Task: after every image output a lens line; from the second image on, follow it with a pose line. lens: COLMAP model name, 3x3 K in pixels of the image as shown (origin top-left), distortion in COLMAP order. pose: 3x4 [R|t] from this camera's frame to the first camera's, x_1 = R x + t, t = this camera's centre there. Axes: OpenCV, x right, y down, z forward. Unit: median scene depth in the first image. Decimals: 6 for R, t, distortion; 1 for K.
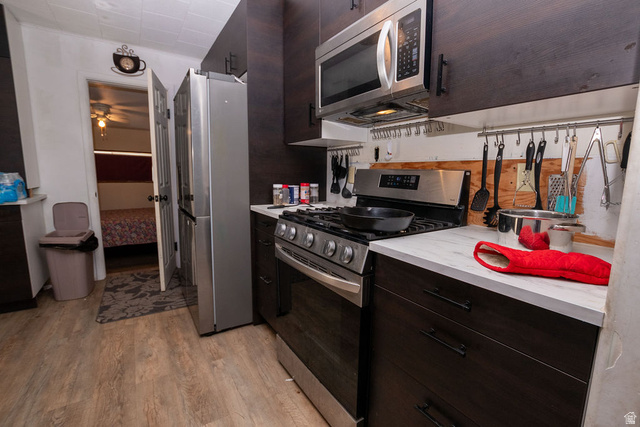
lens RADIAL K [[287.0, 0, 320.0], [0, 287.0, 213.5], [0, 0, 1]] dist [-0.038840, 0.006881]
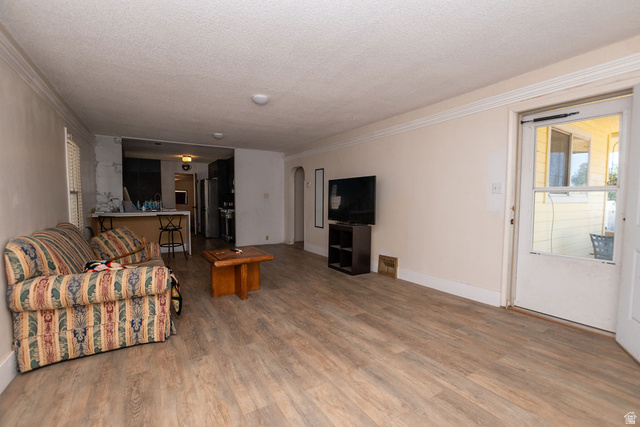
lens RADIAL K [[287.0, 0, 320.0], [0, 287.0, 213.5], [0, 0, 1]] dist [-0.038840, 0.006881]
pose [[0.999728, -0.003314, -0.023093, 1.083703], [0.001471, 0.996846, -0.079346, 0.309550], [0.023284, 0.079290, 0.996580, -2.528607]]
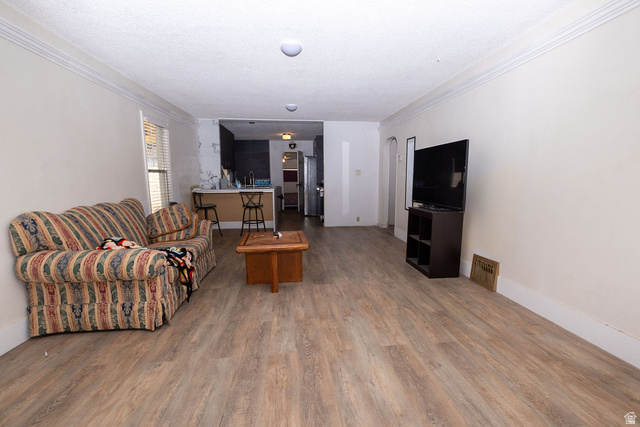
lens RADIAL K [[287.0, 0, 320.0], [0, 287.0, 213.5], [0, 0, 1]] dist [-0.038840, 0.006881]
pose [[0.893378, 0.044134, -0.447132, 1.335667], [-0.046280, 0.998910, 0.006130, 0.275295], [0.446915, 0.015217, 0.894447, -2.166040]]
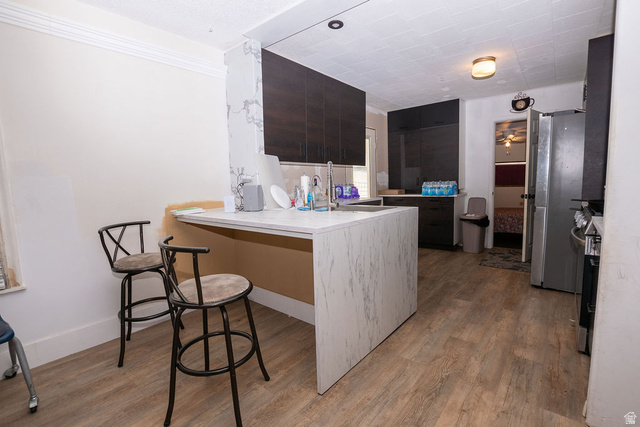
lens RADIAL K [[287.0, 0, 320.0], [0, 287.0, 213.5], [0, 0, 1]] dist [-0.038840, 0.006881]
pose [[0.279547, 0.081627, -0.956656, 0.516057], [-0.099147, 0.993507, 0.055799, 0.058369], [0.954999, 0.079251, 0.285825, -0.415804]]
